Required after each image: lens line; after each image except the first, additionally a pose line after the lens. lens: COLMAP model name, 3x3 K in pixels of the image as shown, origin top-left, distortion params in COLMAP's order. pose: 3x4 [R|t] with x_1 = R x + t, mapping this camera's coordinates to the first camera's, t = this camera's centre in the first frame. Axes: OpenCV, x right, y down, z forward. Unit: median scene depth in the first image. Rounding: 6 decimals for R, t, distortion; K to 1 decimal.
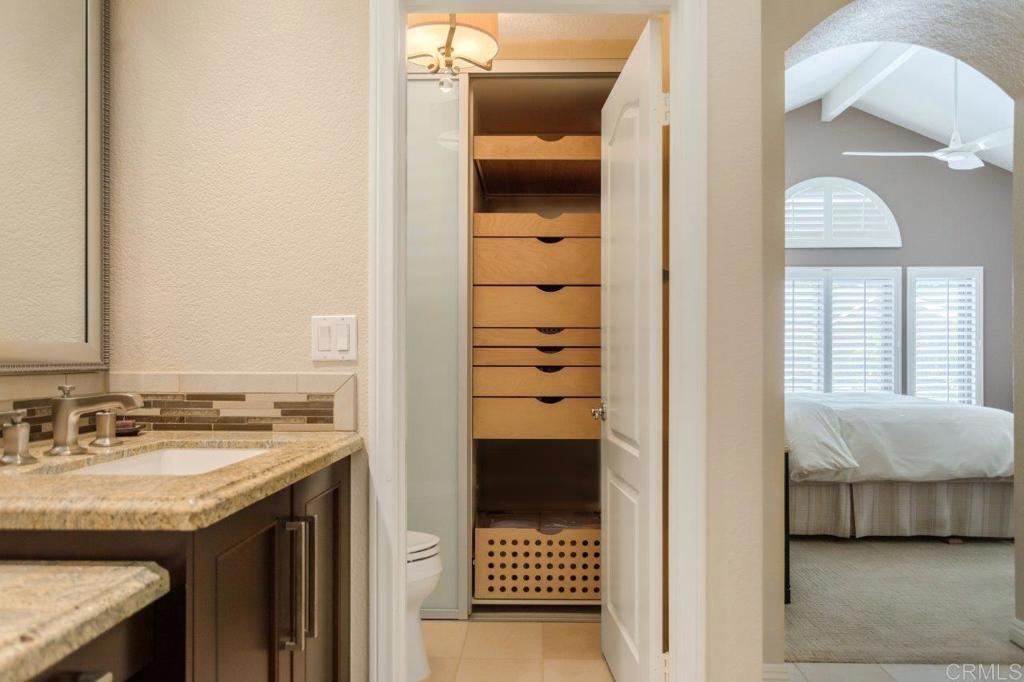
lens RADIAL K [[727.7, 0, 514.1], [0, 727.7, 345.4], [0, 0, 1]] dist [0.008775, 0.002948]
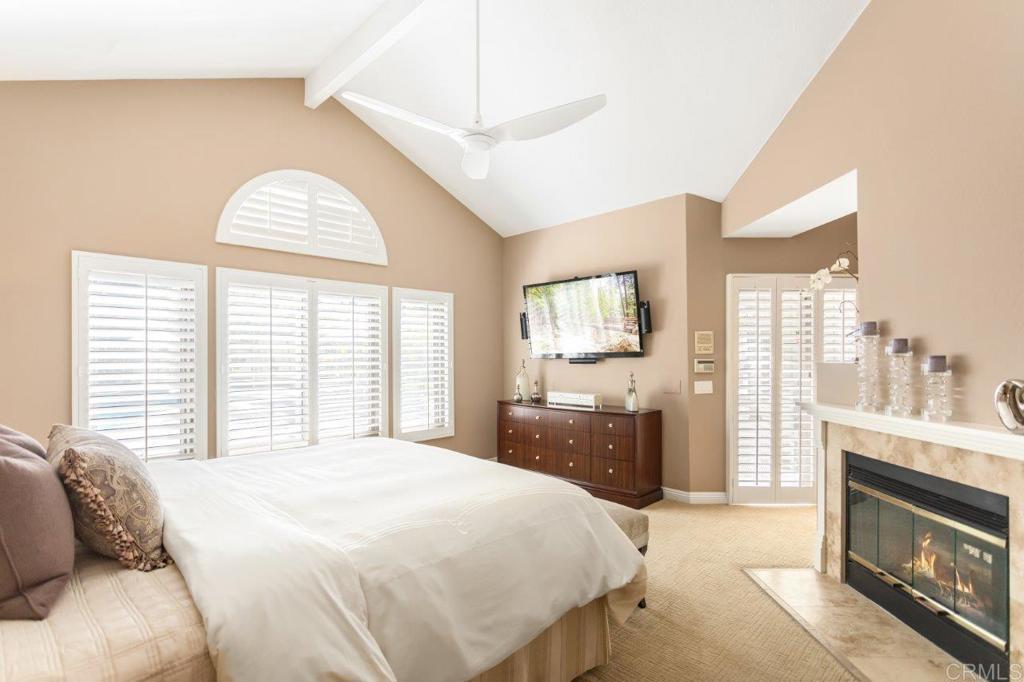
lens RADIAL K [[490.6, 0, 513.1], [0, 490.6, 349.0], [0, 0, 1]] dist [0.001335, -0.000308]
pose [[0.685807, 0.001058, 0.727783, 0.175680], [-0.001008, 0.999999, -0.000504, -0.025160], [-0.727783, -0.000388, 0.685807, 0.439487]]
